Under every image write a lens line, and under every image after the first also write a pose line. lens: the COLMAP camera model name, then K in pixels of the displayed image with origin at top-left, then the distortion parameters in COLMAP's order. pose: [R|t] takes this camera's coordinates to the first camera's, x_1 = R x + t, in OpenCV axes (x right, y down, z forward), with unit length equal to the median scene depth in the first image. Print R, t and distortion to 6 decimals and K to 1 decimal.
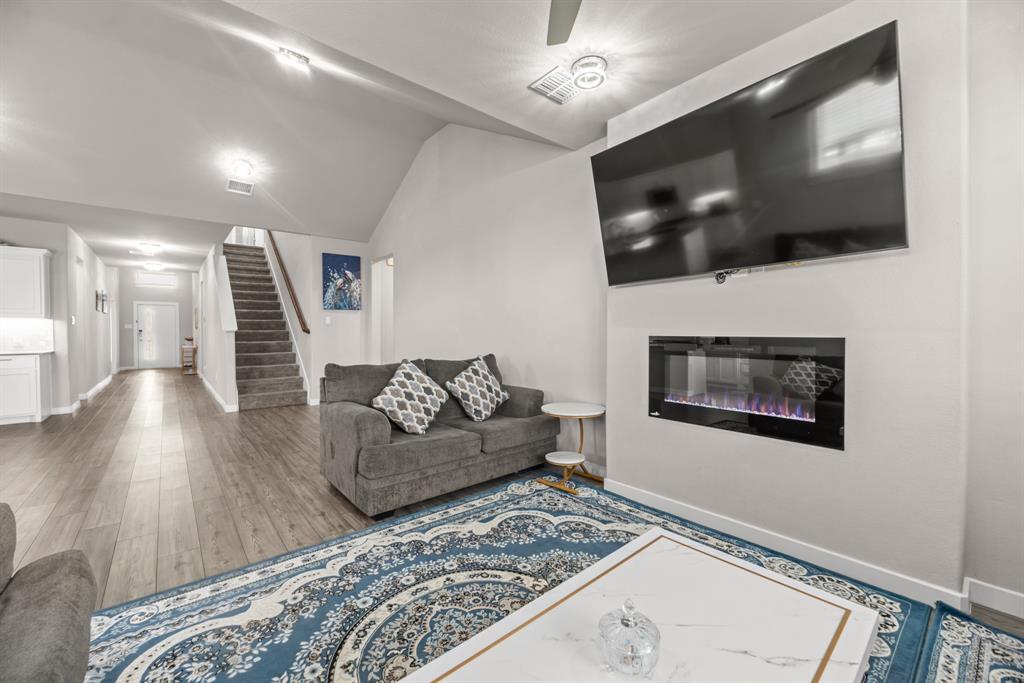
lens RADIAL K [[419.8, 0, 517.2], [0, 419.8, 335.7], [0, 0, 1]] dist [0.004140, 0.000262]
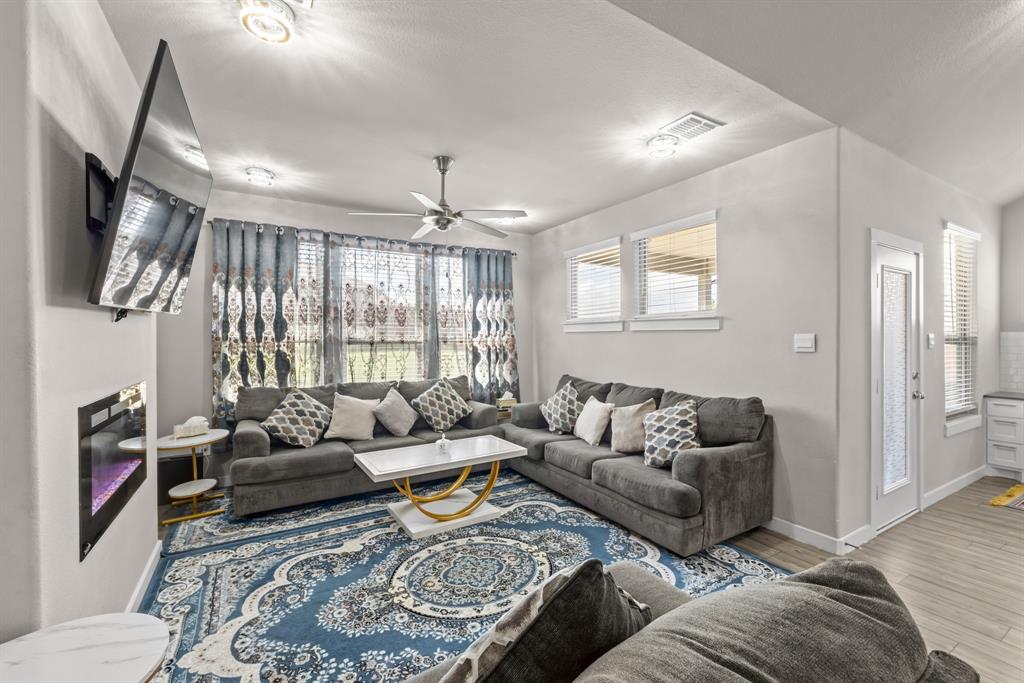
lens RADIAL K [[426.5, 0, 517.0], [0, 426.5, 340.3], [0, 0, 1]] dist [-0.001870, 0.000221]
pose [[-0.988960, 0.001779, 0.148172, -0.320221], [0.004524, 0.999824, 0.018195, -0.095142], [-0.148114, 0.018665, -0.988794, 1.551391]]
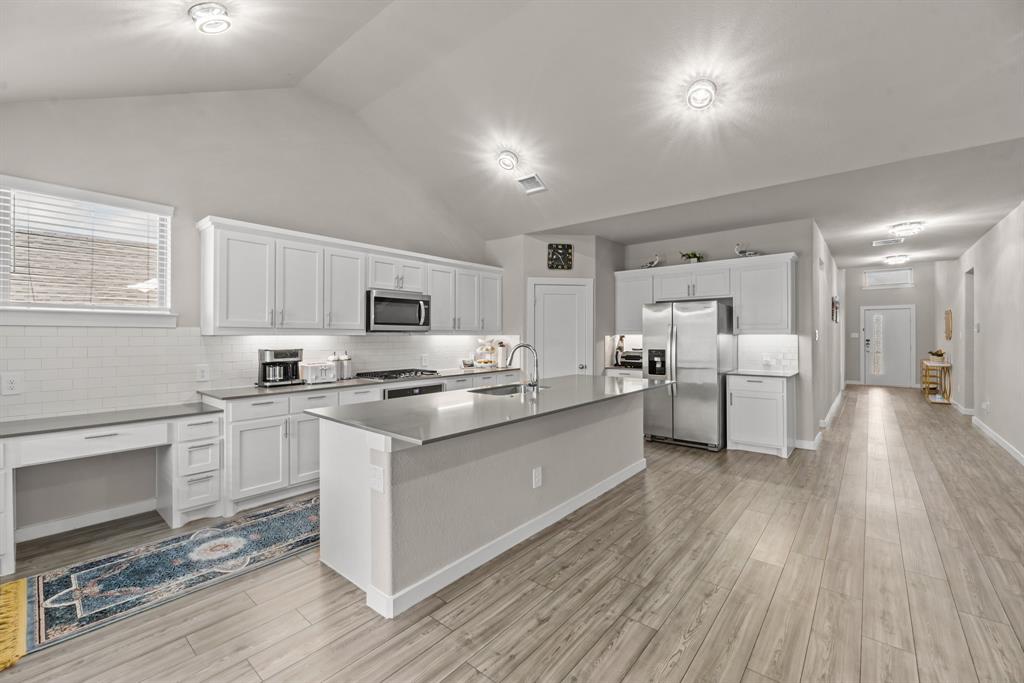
lens RADIAL K [[426.5, 0, 512.4], [0, 426.5, 335.9], [0, 0, 1]] dist [-0.001870, 0.000221]
pose [[0.176642, 0.002362, -0.984272, -0.823469], [-0.009344, 0.999956, 0.000723, -0.072903], [0.984231, 0.009069, 0.176656, 0.654987]]
